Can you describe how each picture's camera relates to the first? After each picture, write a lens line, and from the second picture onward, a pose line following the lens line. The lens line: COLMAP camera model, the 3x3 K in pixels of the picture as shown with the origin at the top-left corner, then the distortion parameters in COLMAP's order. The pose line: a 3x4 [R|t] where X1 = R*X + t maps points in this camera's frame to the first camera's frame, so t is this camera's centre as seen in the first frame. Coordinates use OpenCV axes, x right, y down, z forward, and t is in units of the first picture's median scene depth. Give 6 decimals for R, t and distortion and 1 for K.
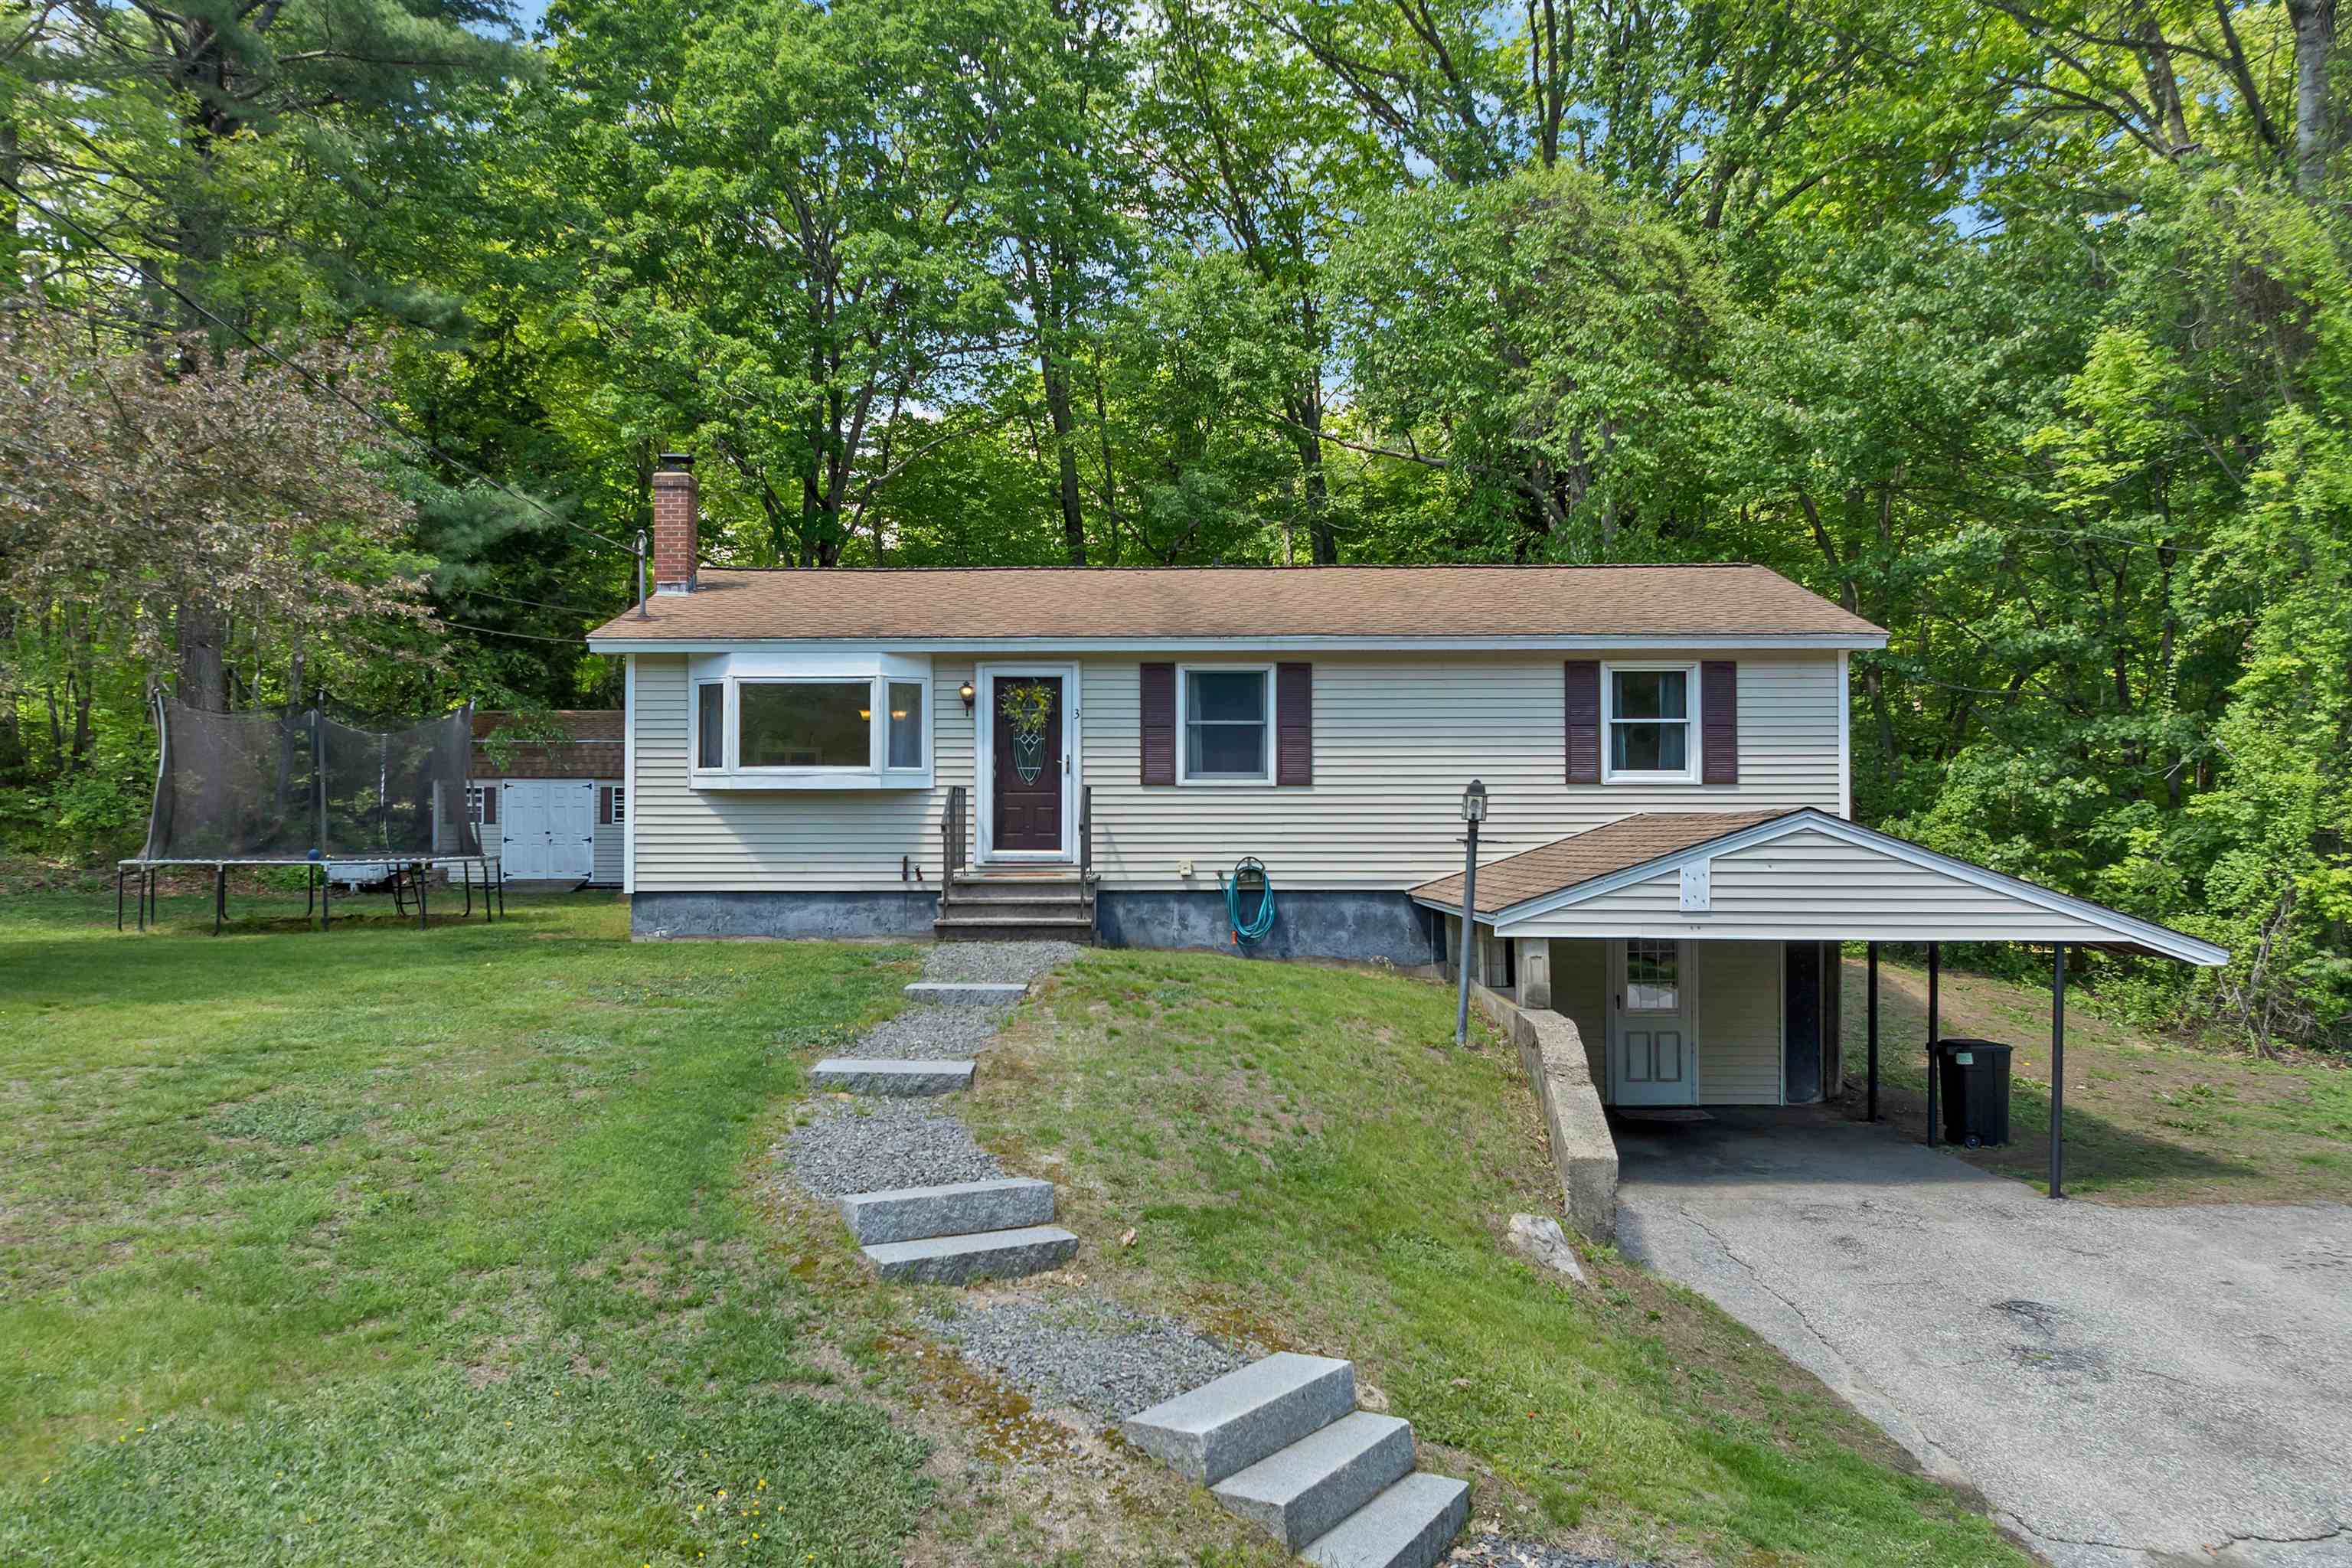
lens RADIAL K [[1623.1, 0, 1178.1], [0, 1623.1, 776.7], [0, 0, 1]] dist [-0.044780, 0.006895]
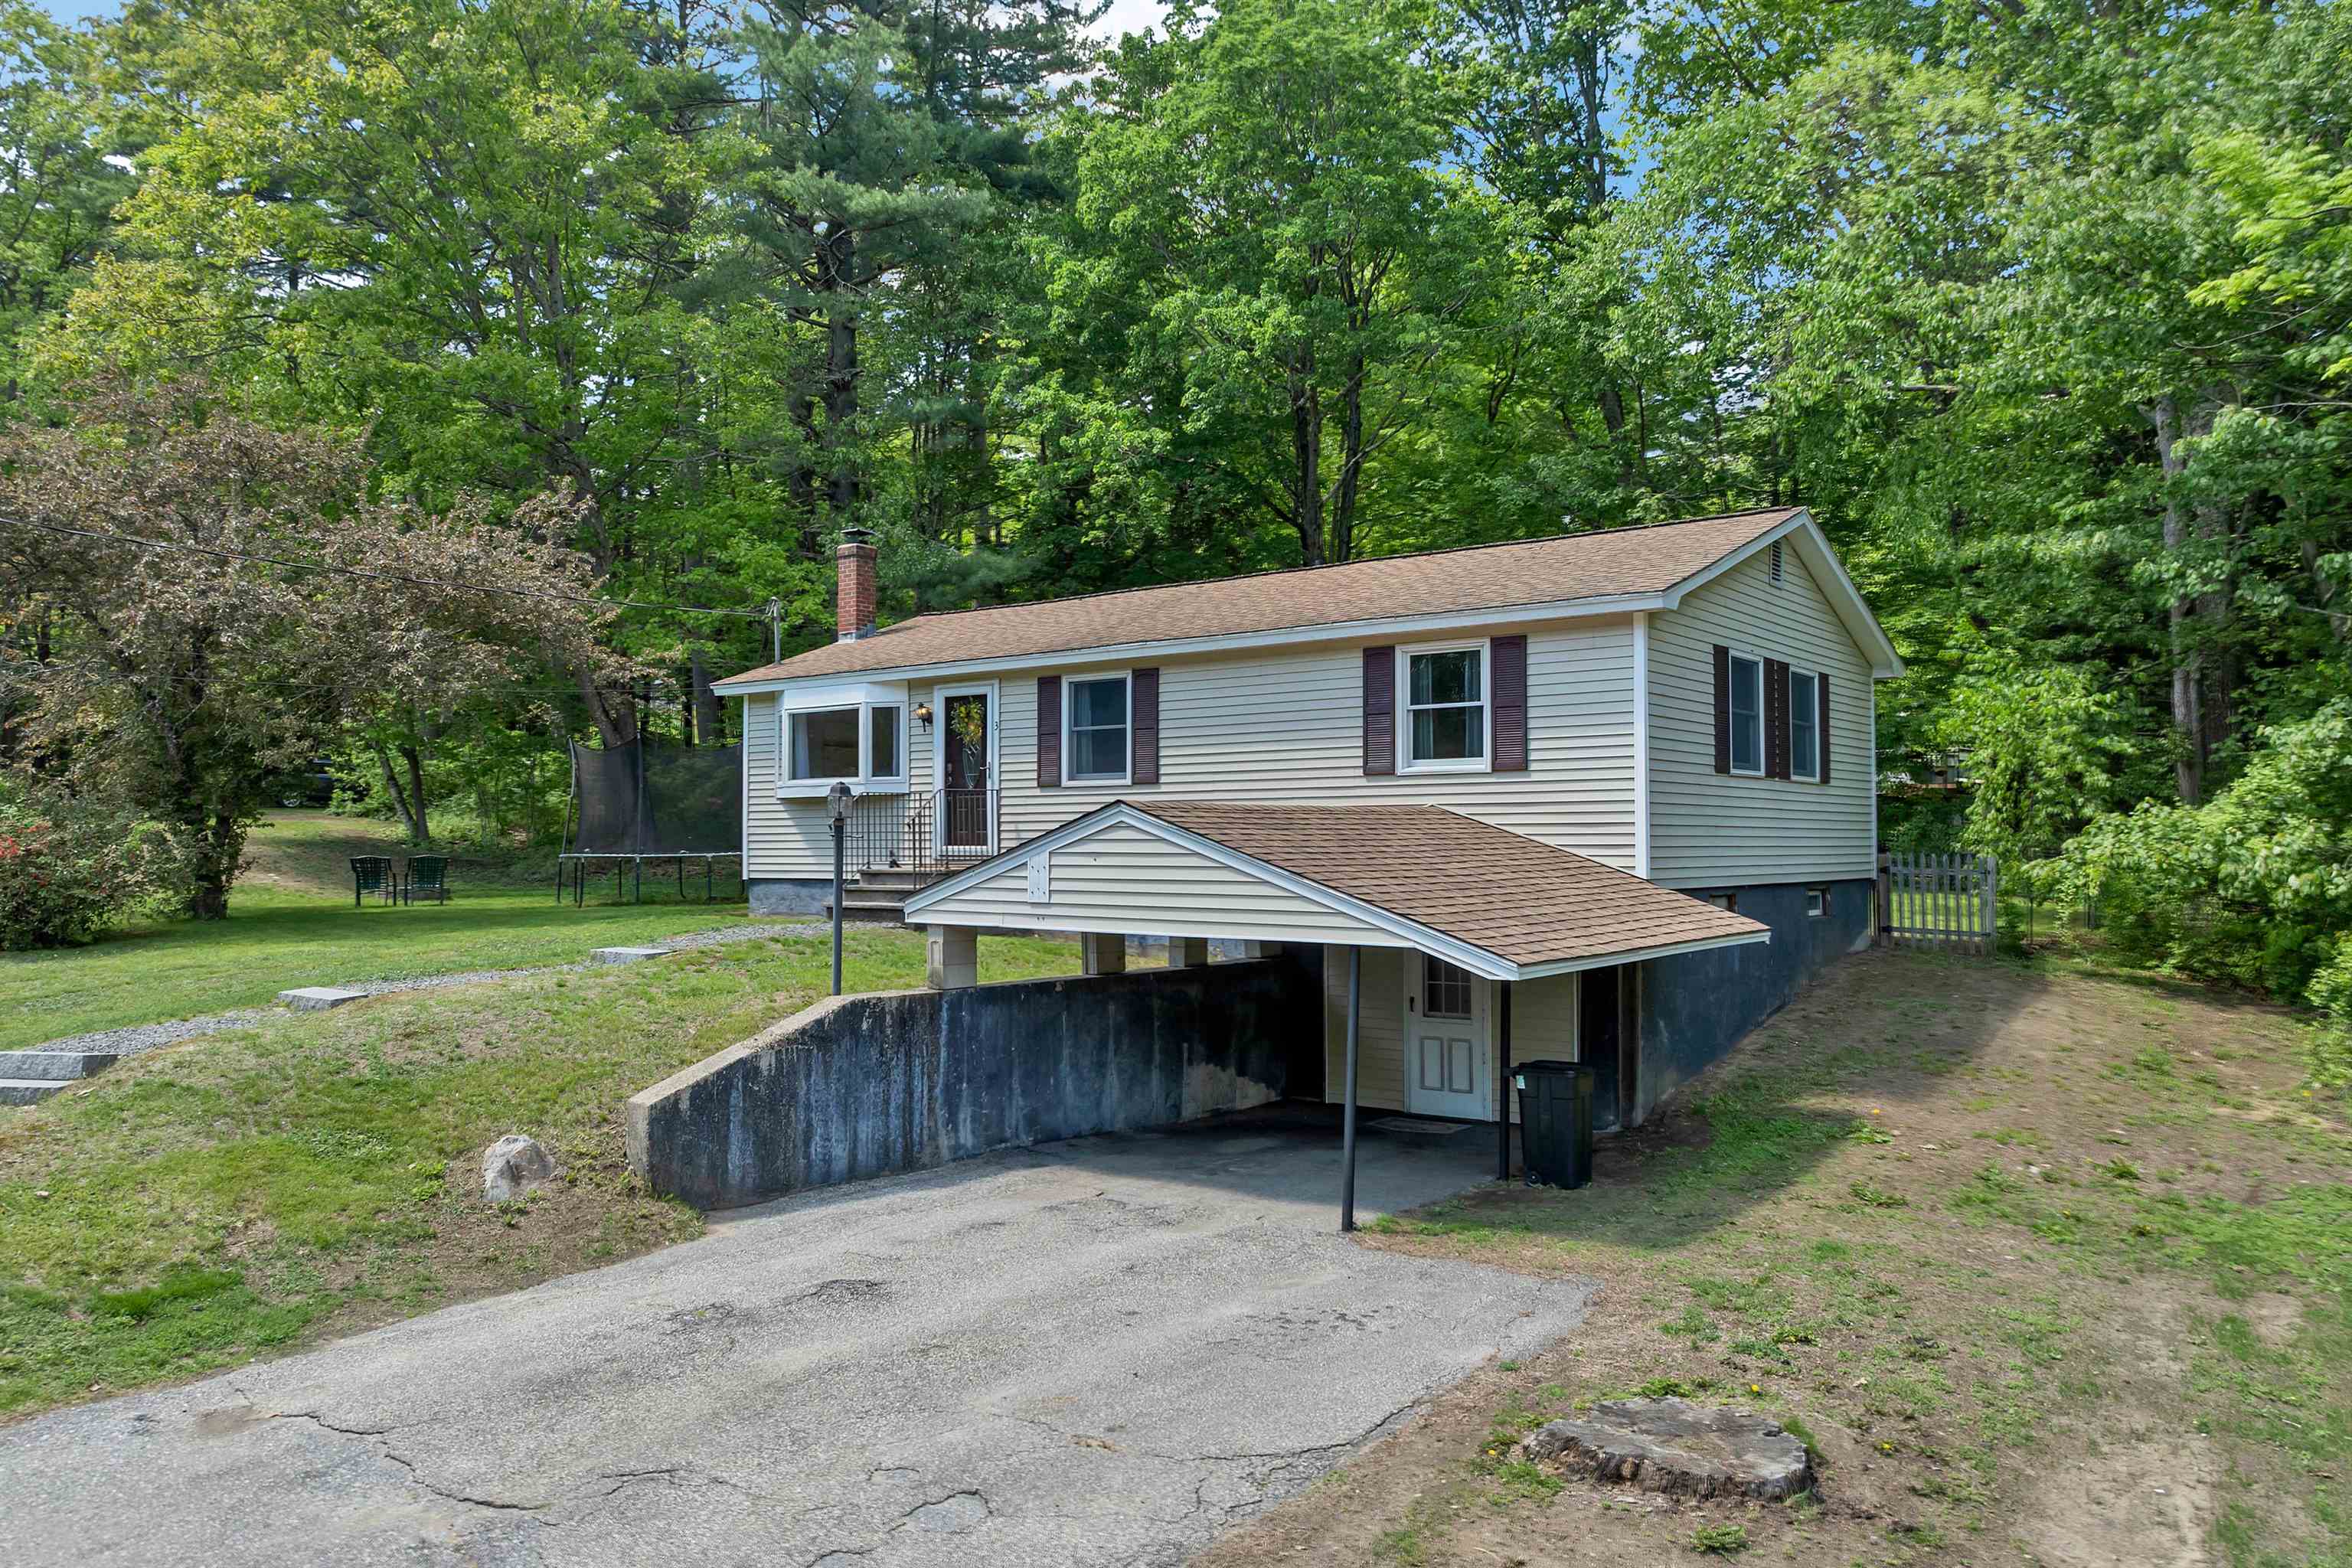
lens RADIAL K [[1623.1, 0, 1179.7], [0, 1623.1, 782.1], [0, 0, 1]] dist [-0.044780, 0.006895]
pose [[0.815949, -0.024983, -0.577583, 0.703636], [0.027571, 0.999611, -0.004288, 0.009264], [0.577466, -0.012426, 0.816320, 0.147097]]
